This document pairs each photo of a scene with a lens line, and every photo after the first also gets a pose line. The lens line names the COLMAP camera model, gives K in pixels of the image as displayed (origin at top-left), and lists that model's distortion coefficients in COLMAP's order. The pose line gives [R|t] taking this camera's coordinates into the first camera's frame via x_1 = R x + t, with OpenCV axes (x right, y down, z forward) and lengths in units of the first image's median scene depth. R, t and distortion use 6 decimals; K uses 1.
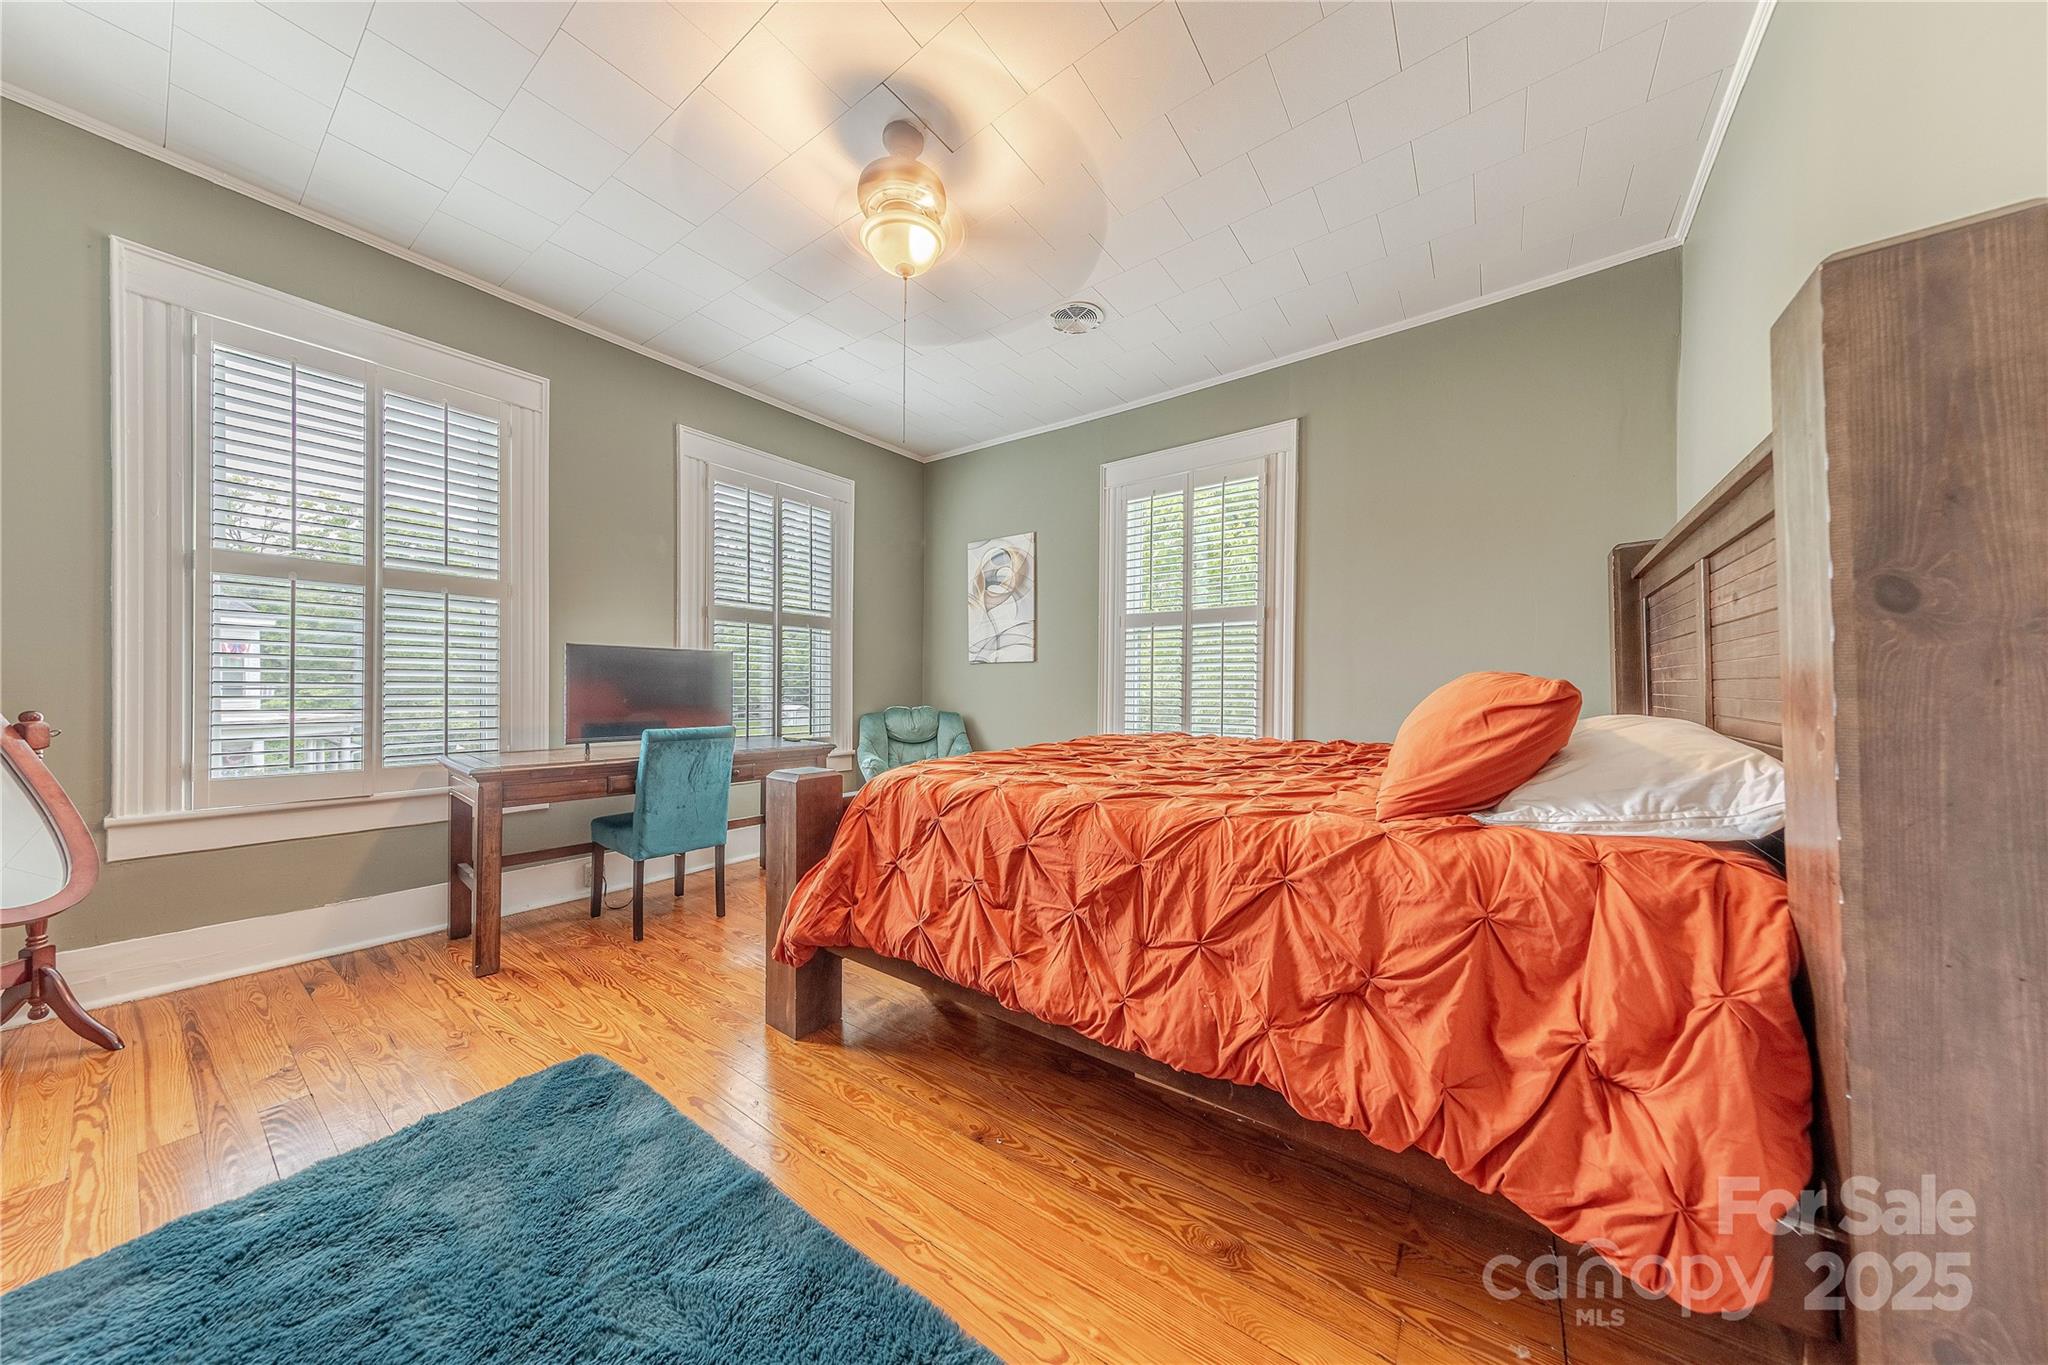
lens RADIAL K [[652.4, 0, 1025.8], [0, 652.4, 691.6], [0, 0, 1]] dist [0.000115, 0.000013]
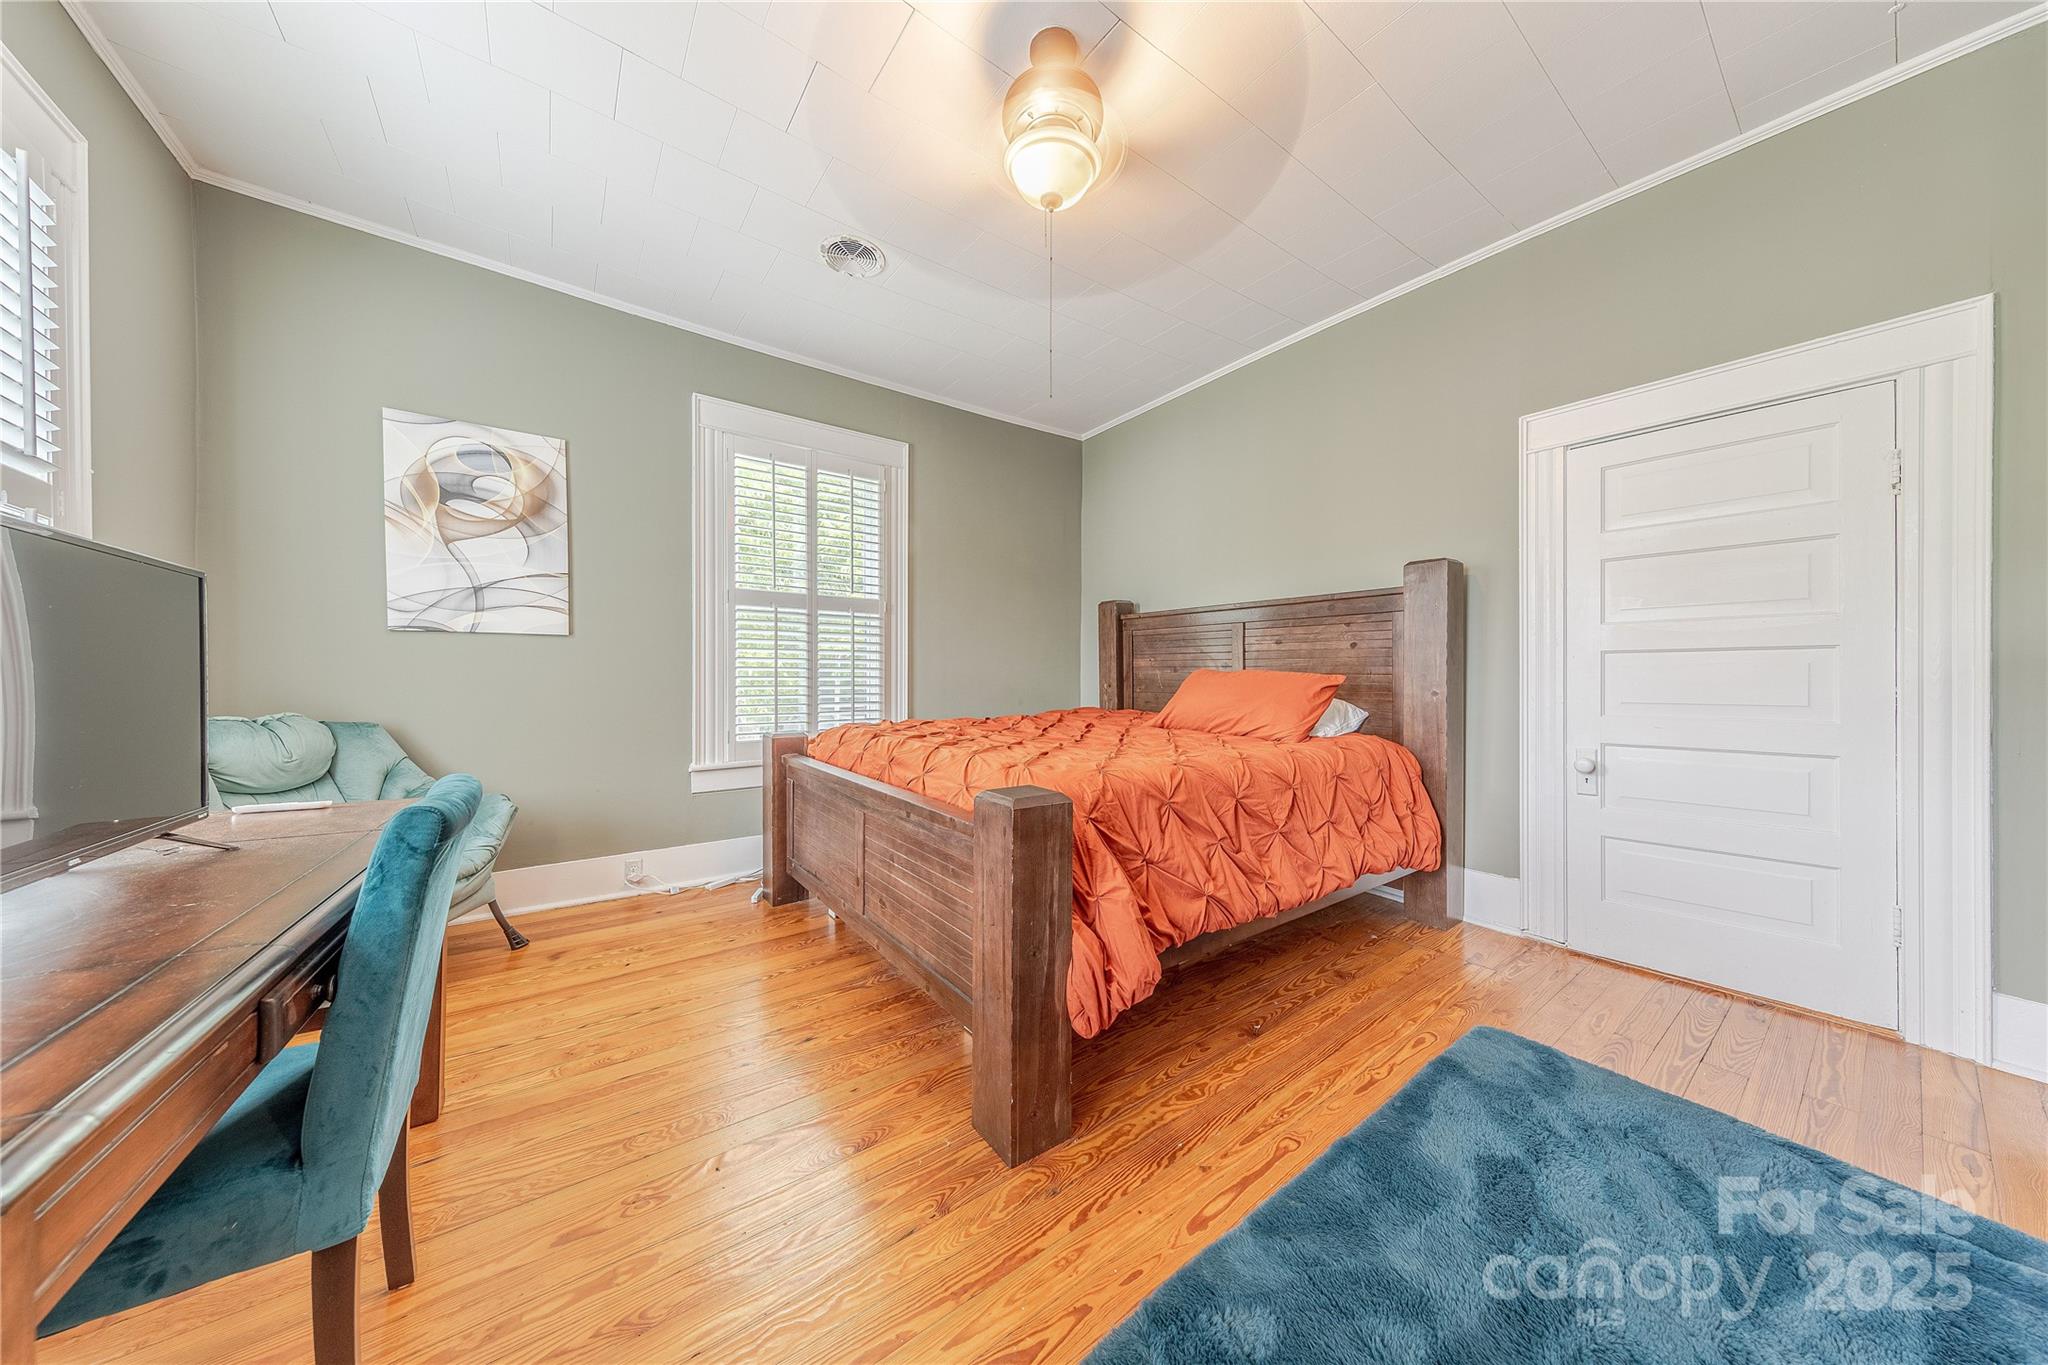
lens RADIAL K [[645.9, 0, 1024.0], [0, 645.9, 682.5], [0, 0, 1]] dist [-0.000084, 0.000004]
pose [[0.300494, -0.008967, 0.953742, -0.477058], [0.000968, 0.999958, 0.009097, -0.003608], [-0.953783, -0.001811, 0.300490, 0.358023]]
